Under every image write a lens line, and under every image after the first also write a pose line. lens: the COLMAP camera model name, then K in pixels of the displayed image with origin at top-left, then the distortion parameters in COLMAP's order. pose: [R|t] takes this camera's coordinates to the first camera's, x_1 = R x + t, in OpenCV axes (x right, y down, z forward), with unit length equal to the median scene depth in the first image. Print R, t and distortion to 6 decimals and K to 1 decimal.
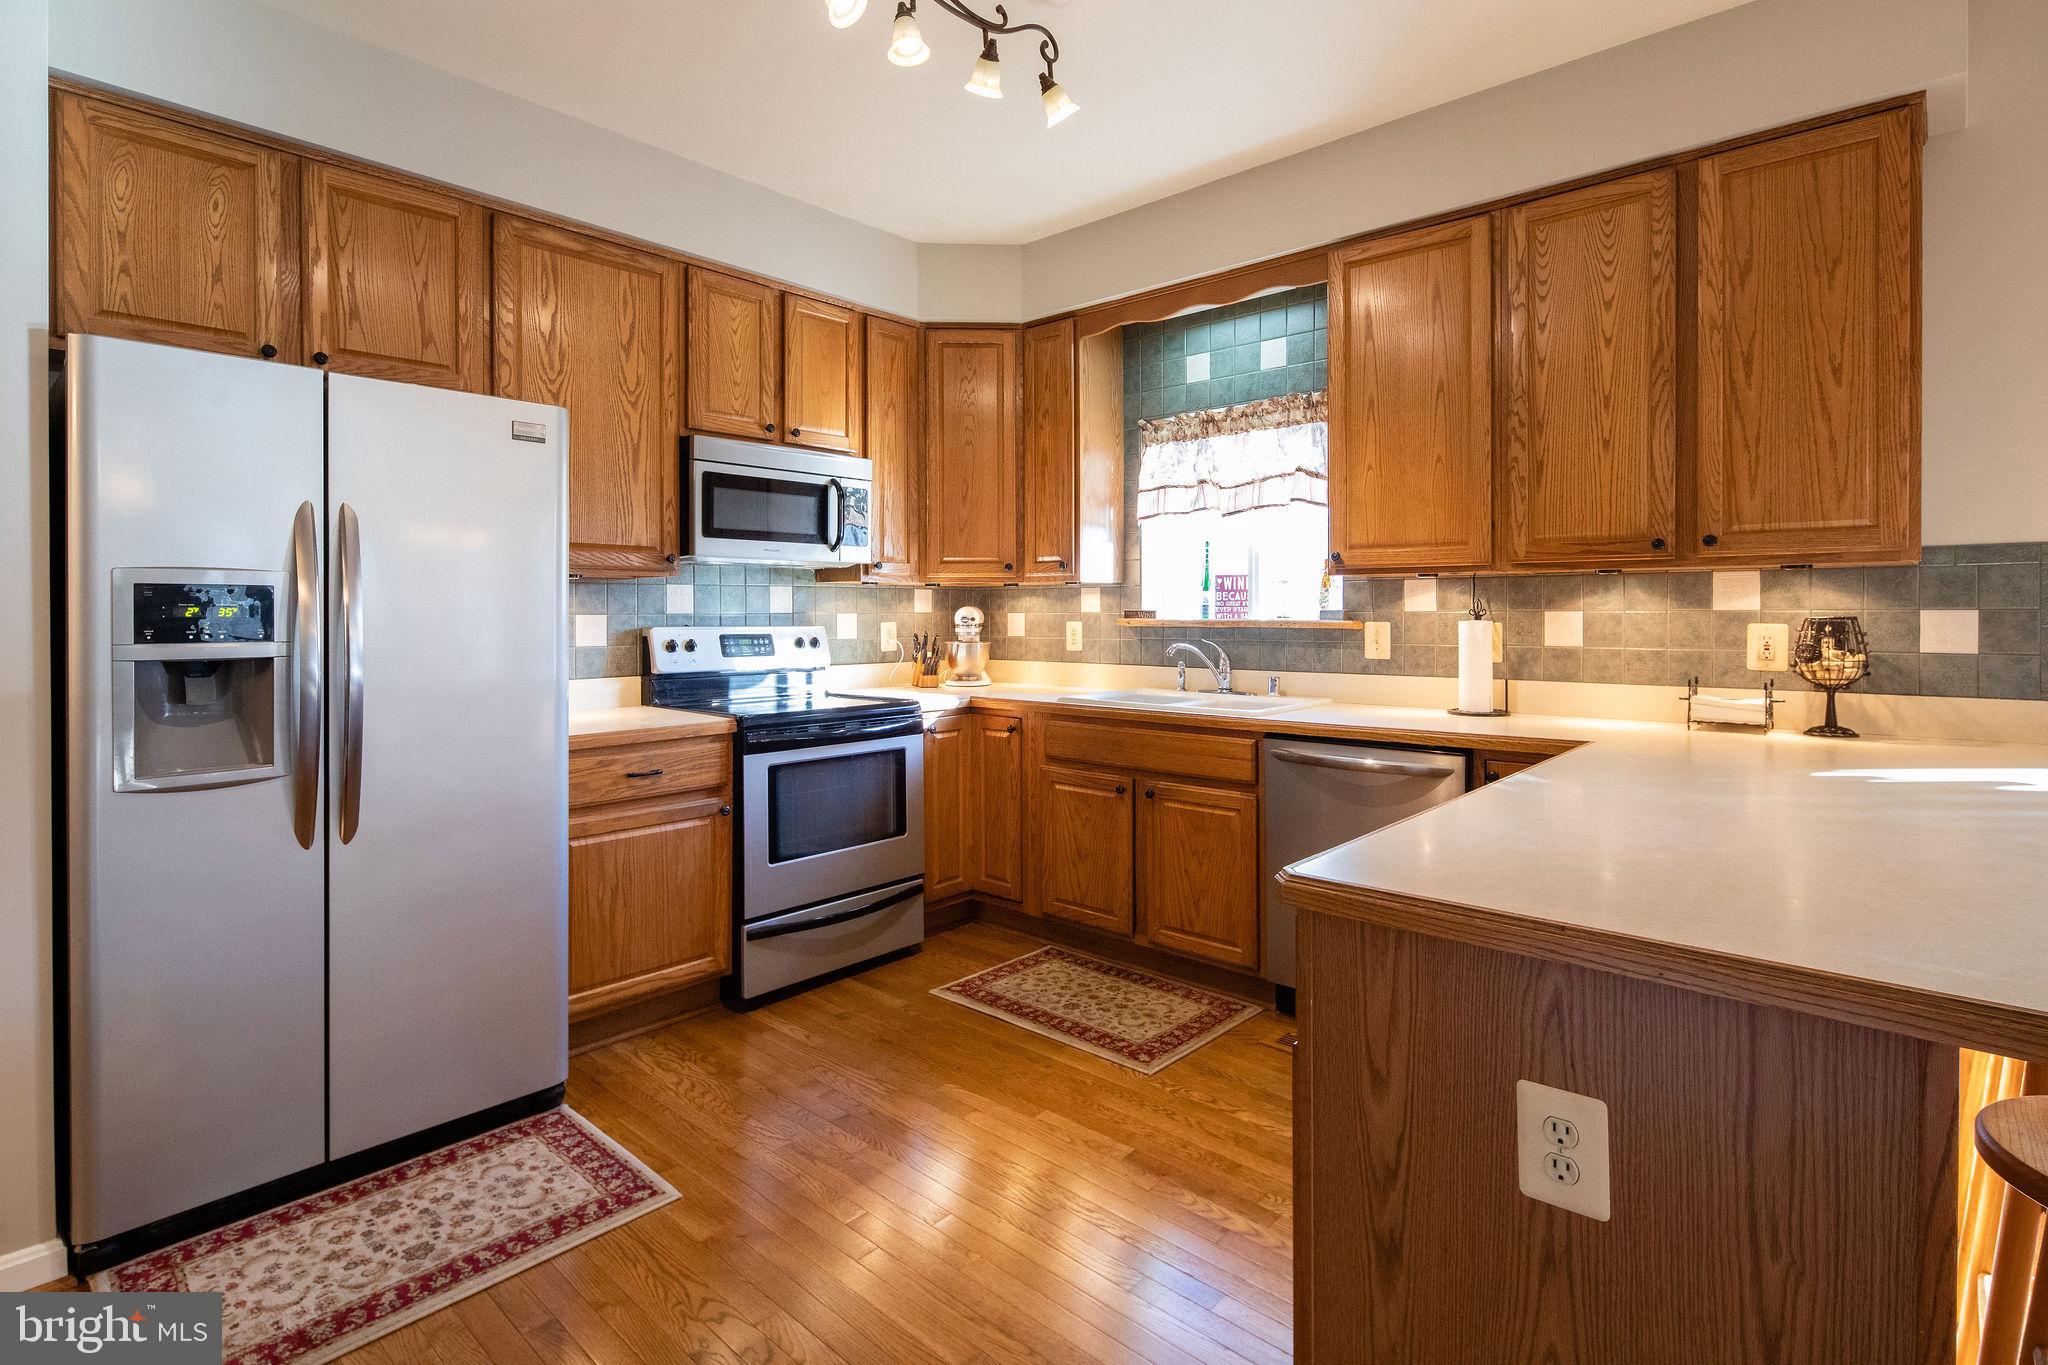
lens RADIAL K [[994.7, 0, 1011.0], [0, 994.7, 622.5], [0, 0, 1]] dist [0.005480, -0.001355]
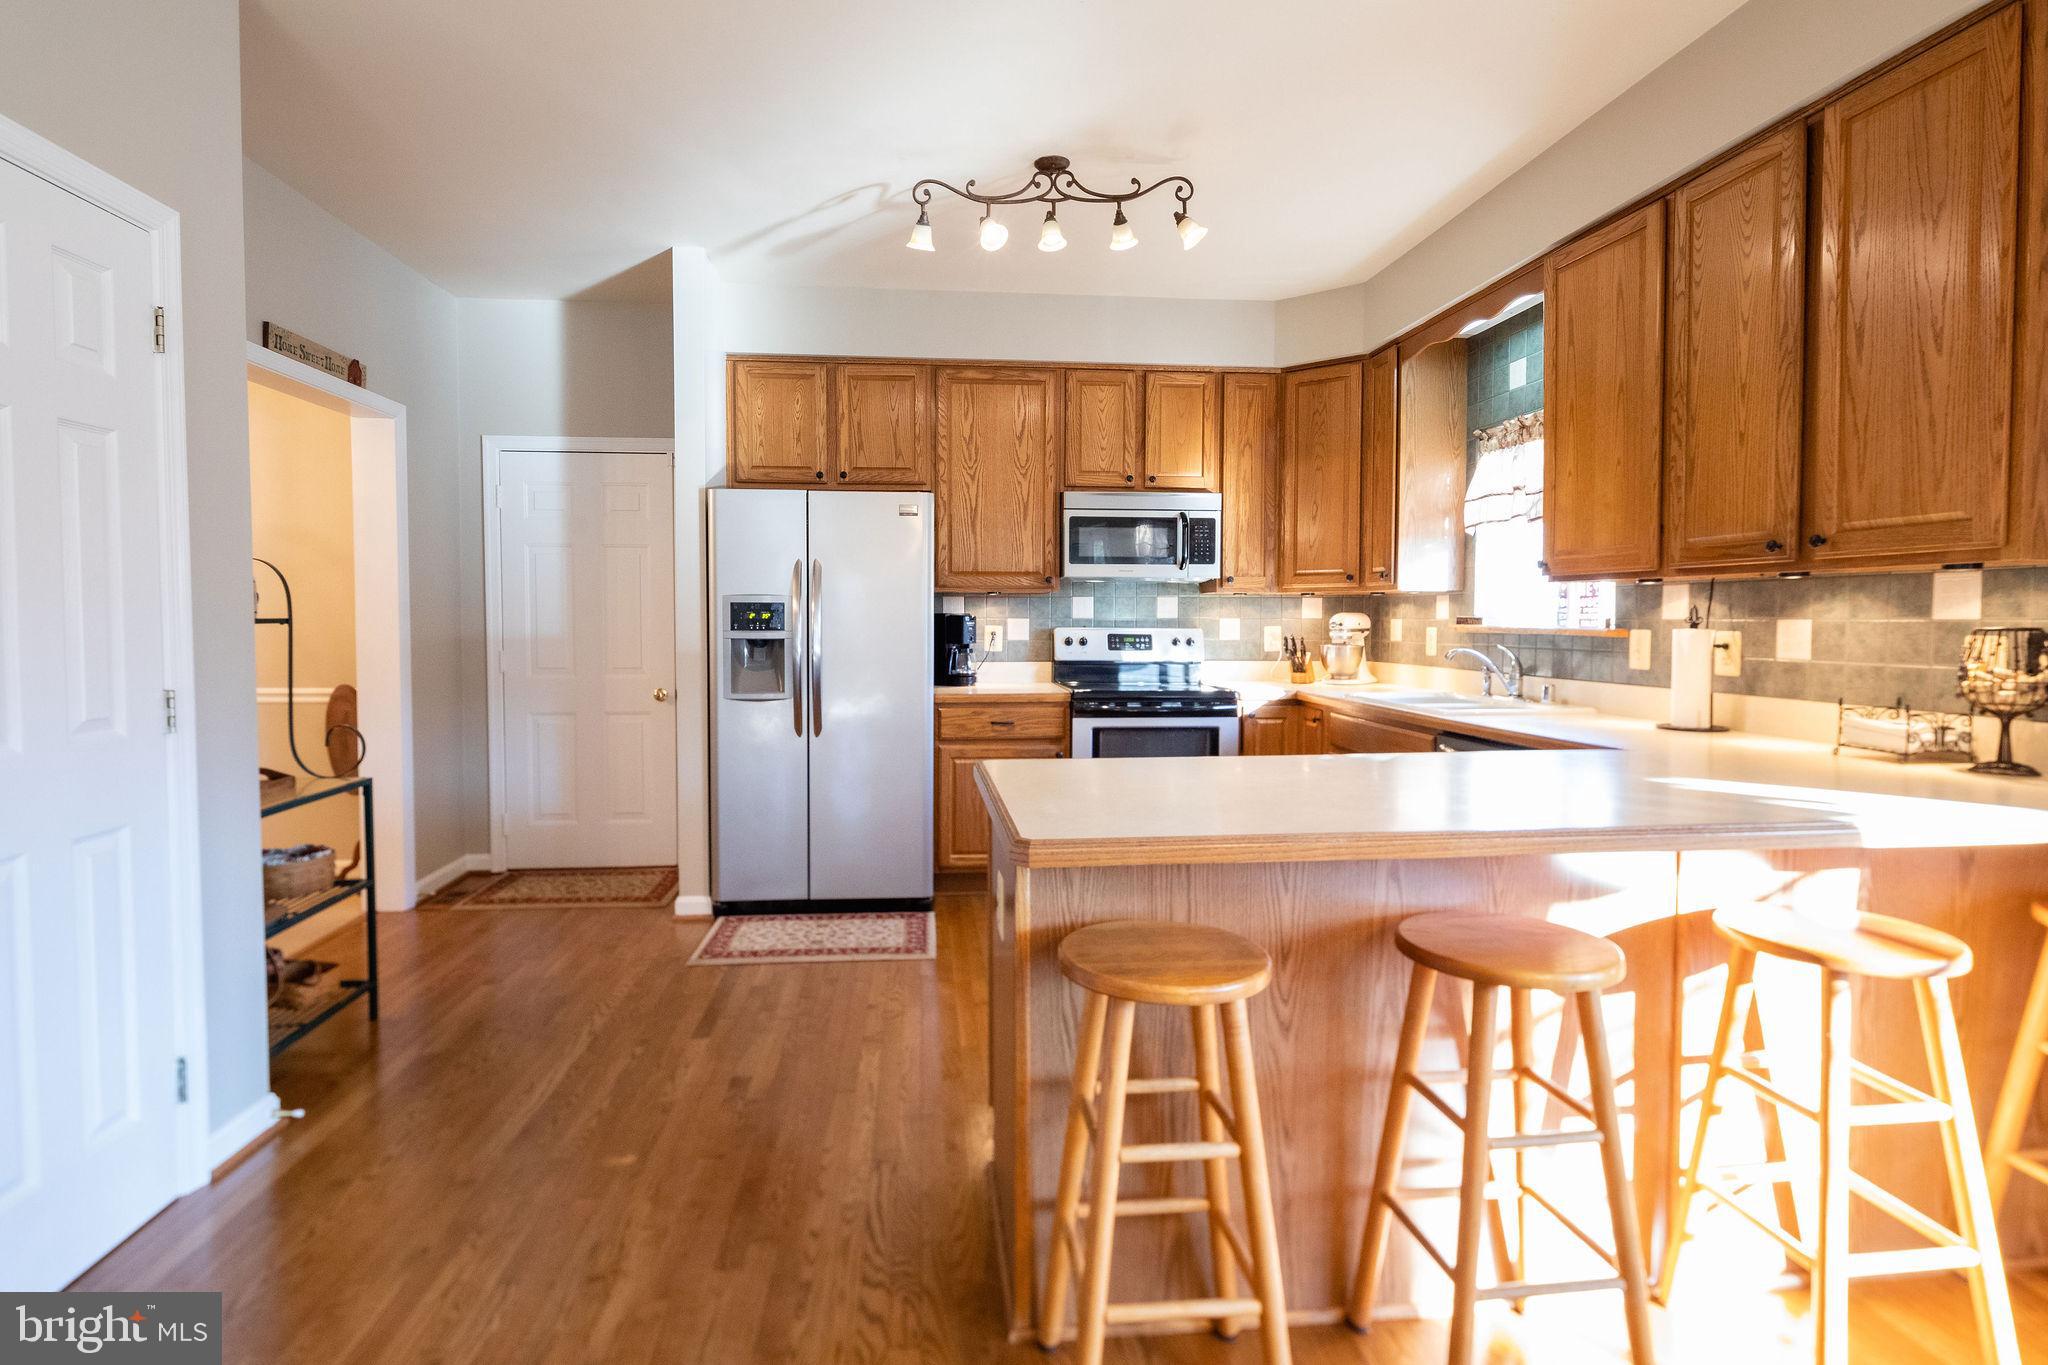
lens RADIAL K [[994.7, 0, 1028.3], [0, 994.7, 667.8], [0, 0, 1]] dist [0.005480, -0.001355]
pose [[0.752365, 0.037717, -0.657666, 0.663253], [-0.010963, 0.998938, 0.044748, -0.000901], [0.658655, -0.026456, 0.751980, -0.122726]]
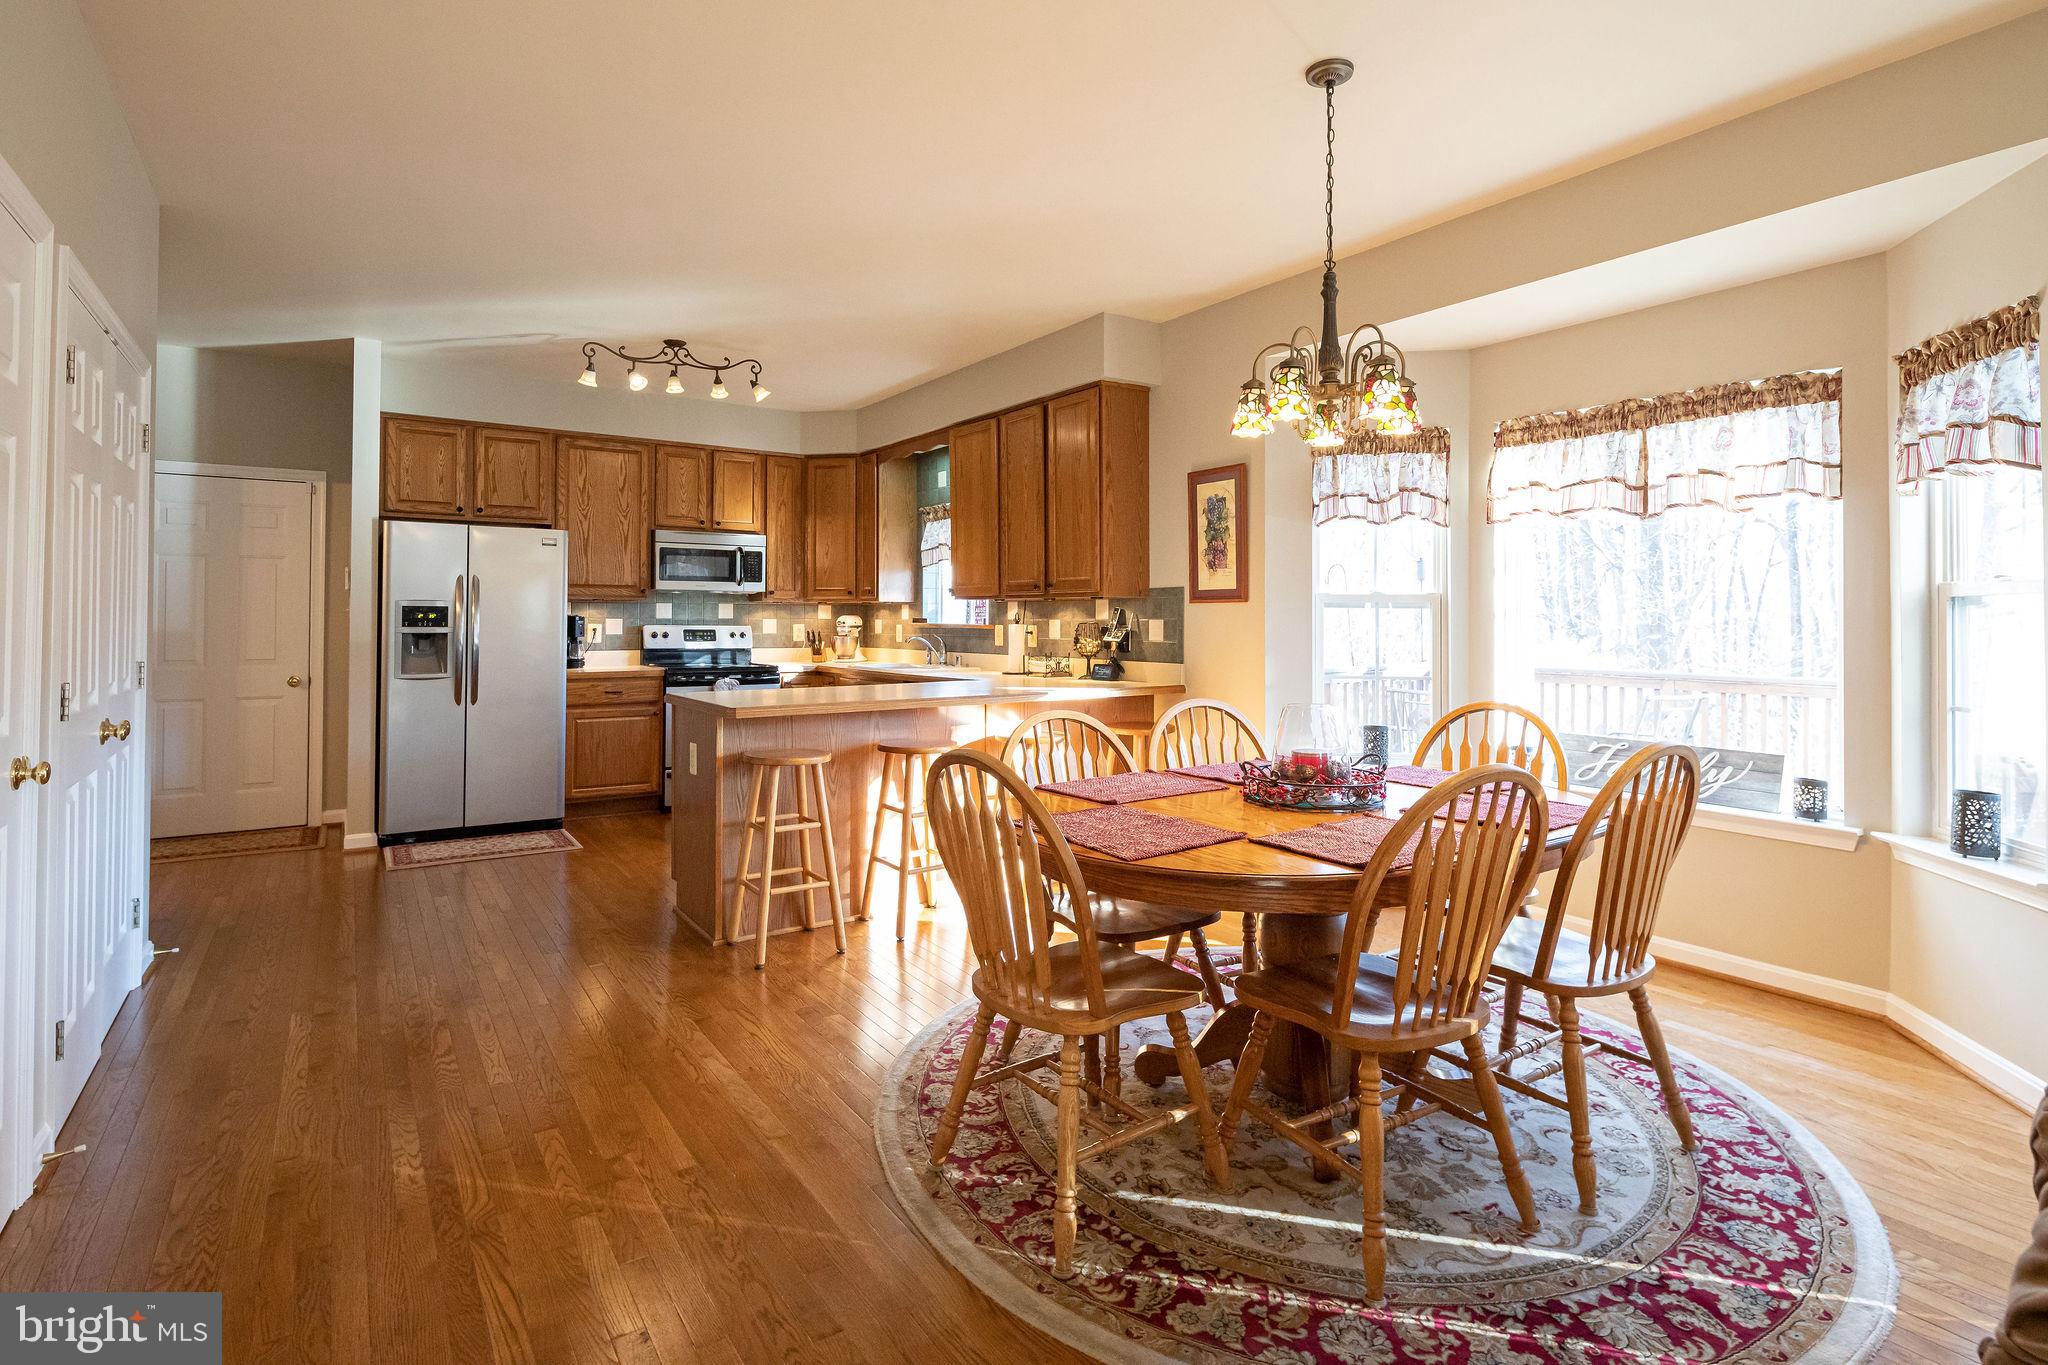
lens RADIAL K [[994.7, 0, 1026.5], [0, 994.7, 614.2], [0, 0, 1]] dist [0.005480, -0.001355]
pose [[0.975522, 0.005663, -0.219830, 0.973549], [-0.009442, 0.999825, -0.016147, 0.009582], [0.219701, 0.017827, 0.975404, -0.906534]]
